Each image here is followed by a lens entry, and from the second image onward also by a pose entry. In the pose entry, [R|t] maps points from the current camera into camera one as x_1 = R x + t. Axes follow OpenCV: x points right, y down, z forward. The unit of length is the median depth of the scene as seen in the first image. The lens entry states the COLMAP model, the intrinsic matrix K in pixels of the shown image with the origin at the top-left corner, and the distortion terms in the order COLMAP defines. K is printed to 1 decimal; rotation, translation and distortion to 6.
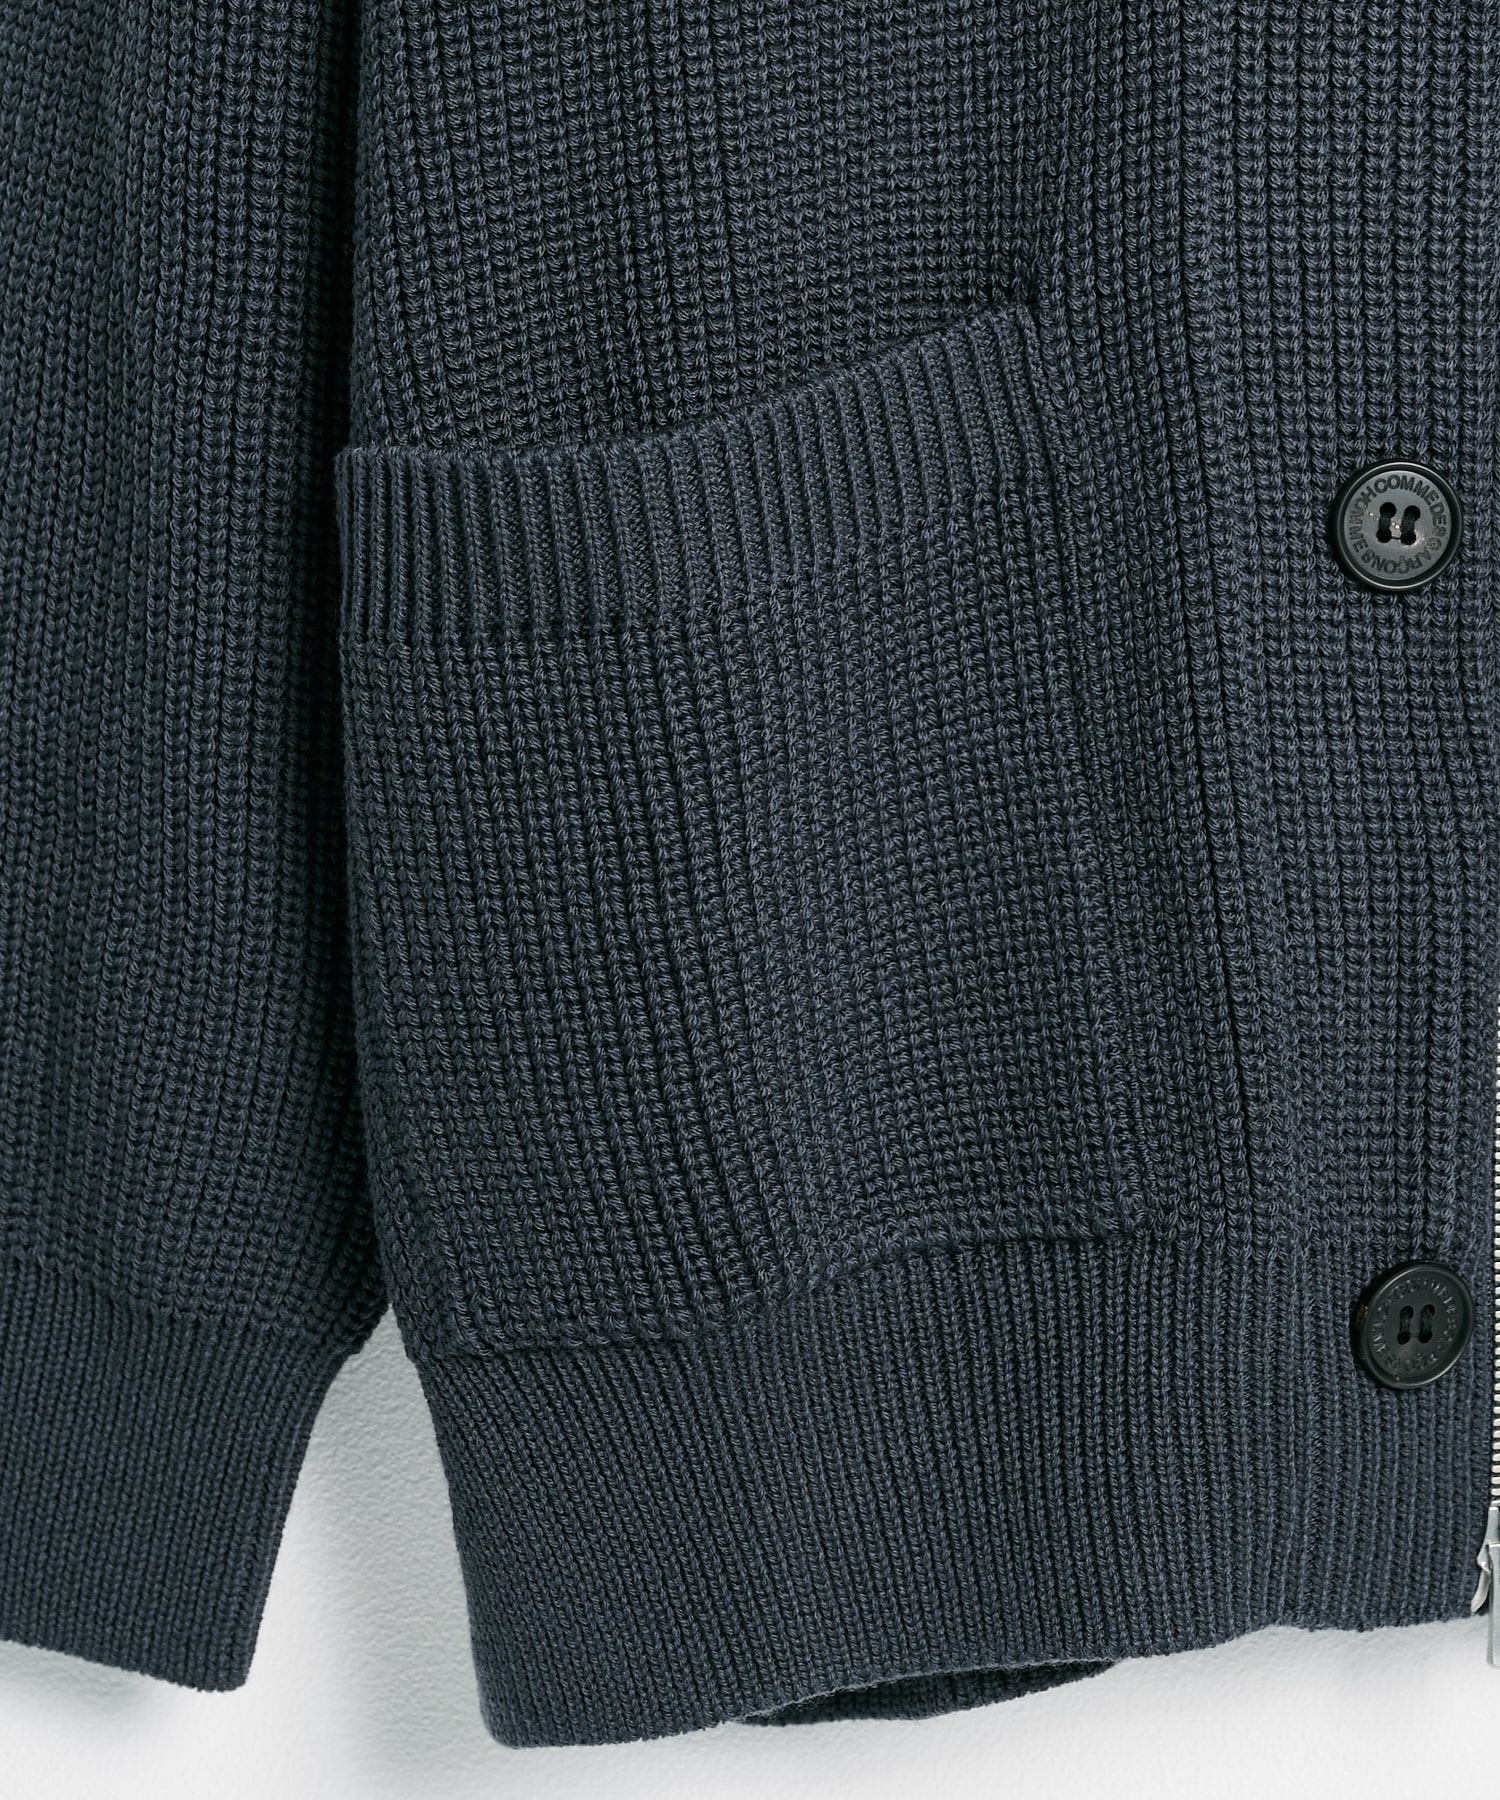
lens RADIAL K [[5154.7, 0, 750.1], [0, 5154.7, 902.1], [0, 0, 1]] dist [-0.000203, 0.000000]
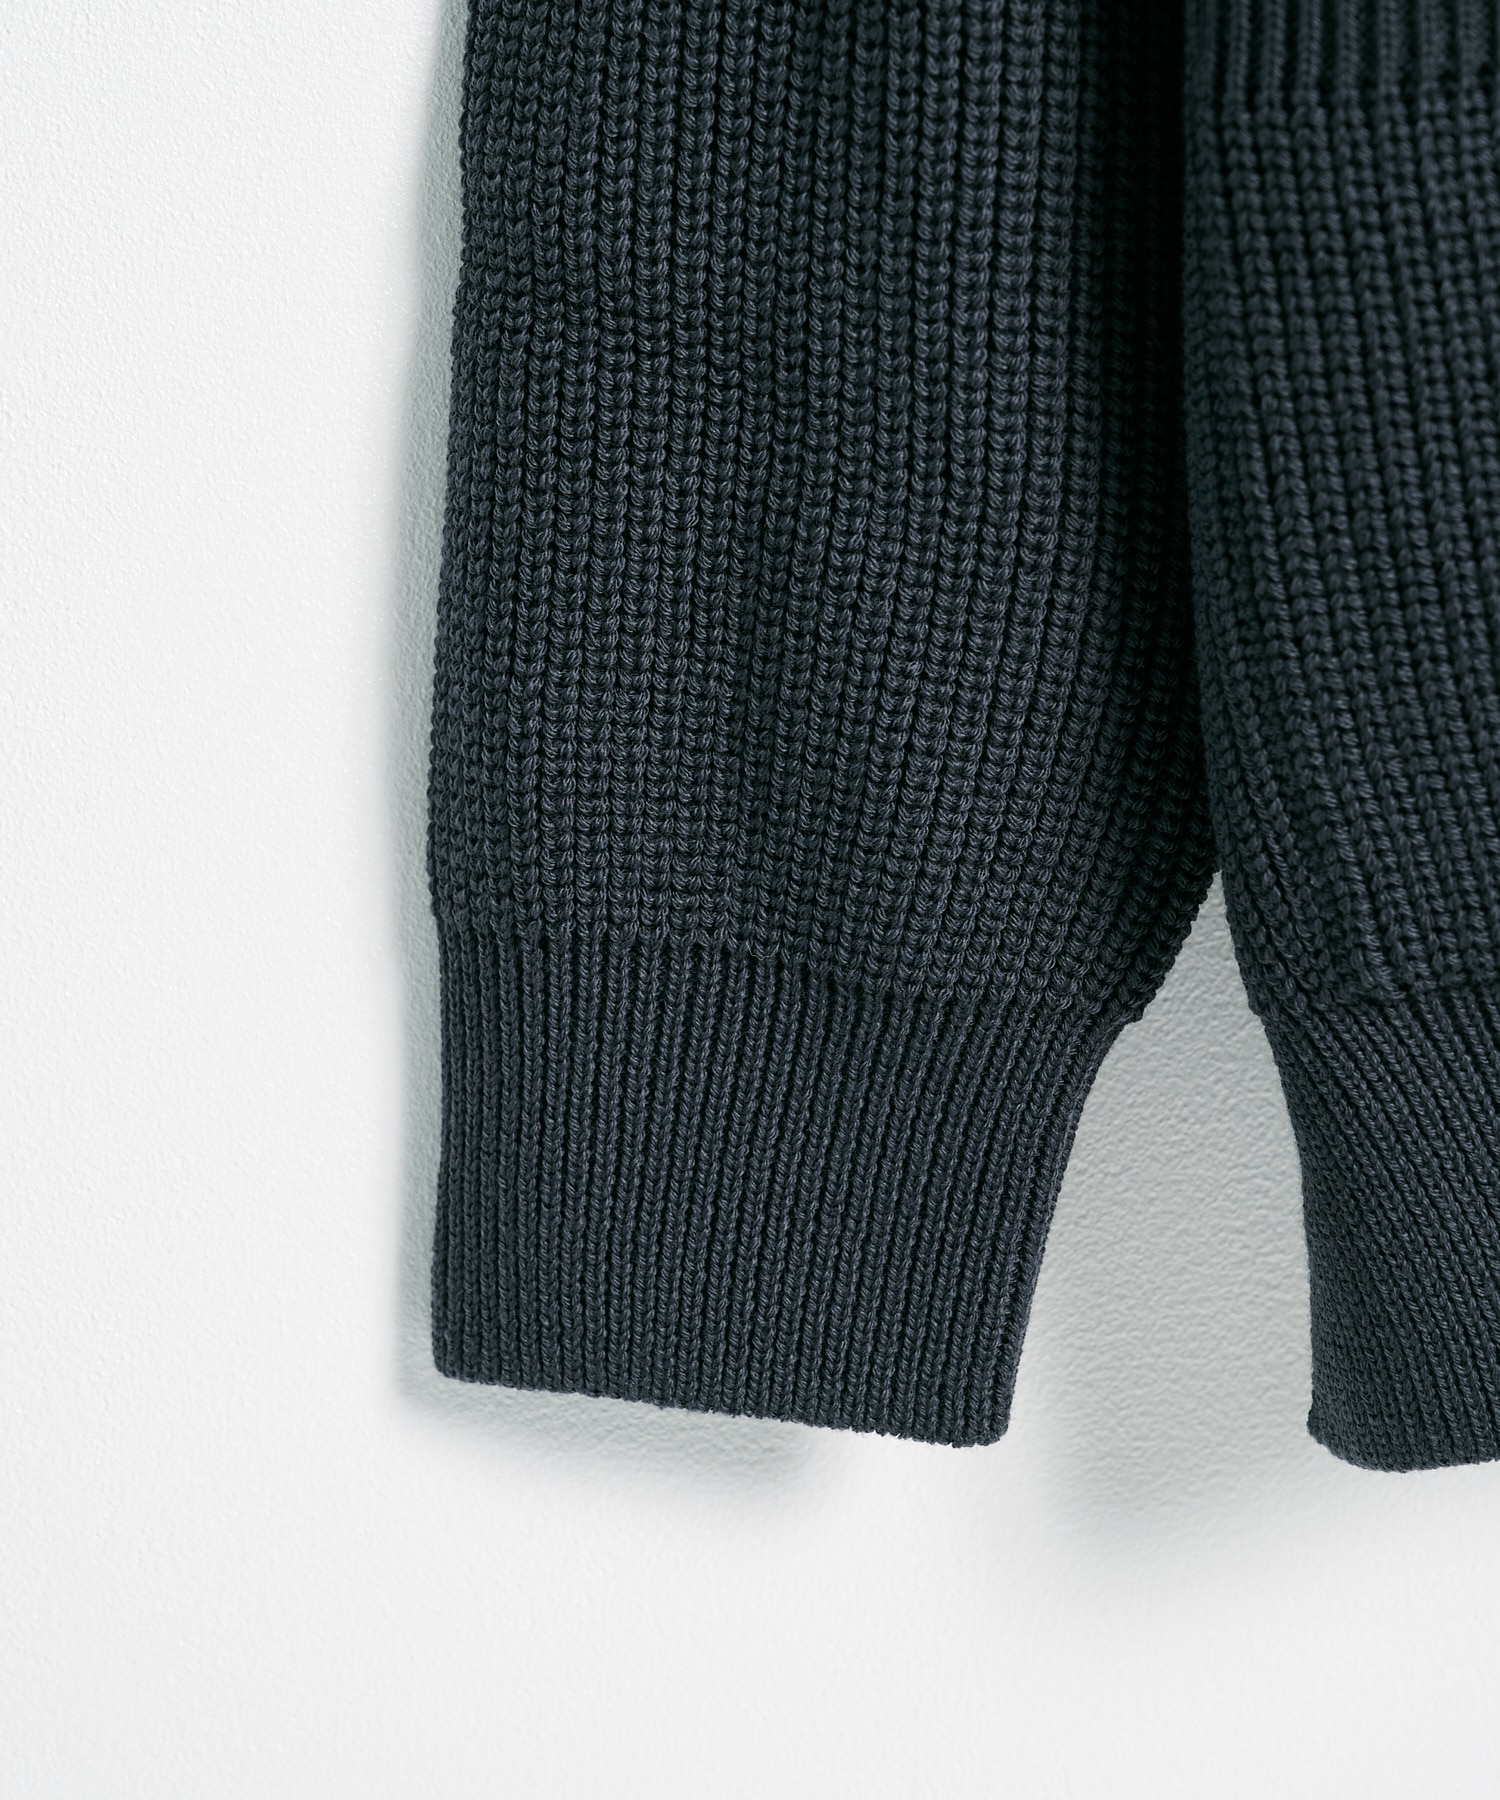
lens RADIAL K [[4250.4, 0, 749.5], [0, 4250.4, 896.5], [0, 0, 1]] dist [-0.071069, 0.000000]
pose [[0.977430, -0.085084, 0.193368, -0.272082], [0.077086, 0.995843, 0.048530, 0.030574], [-0.196693, -0.032529, 0.979925, 0.353643]]
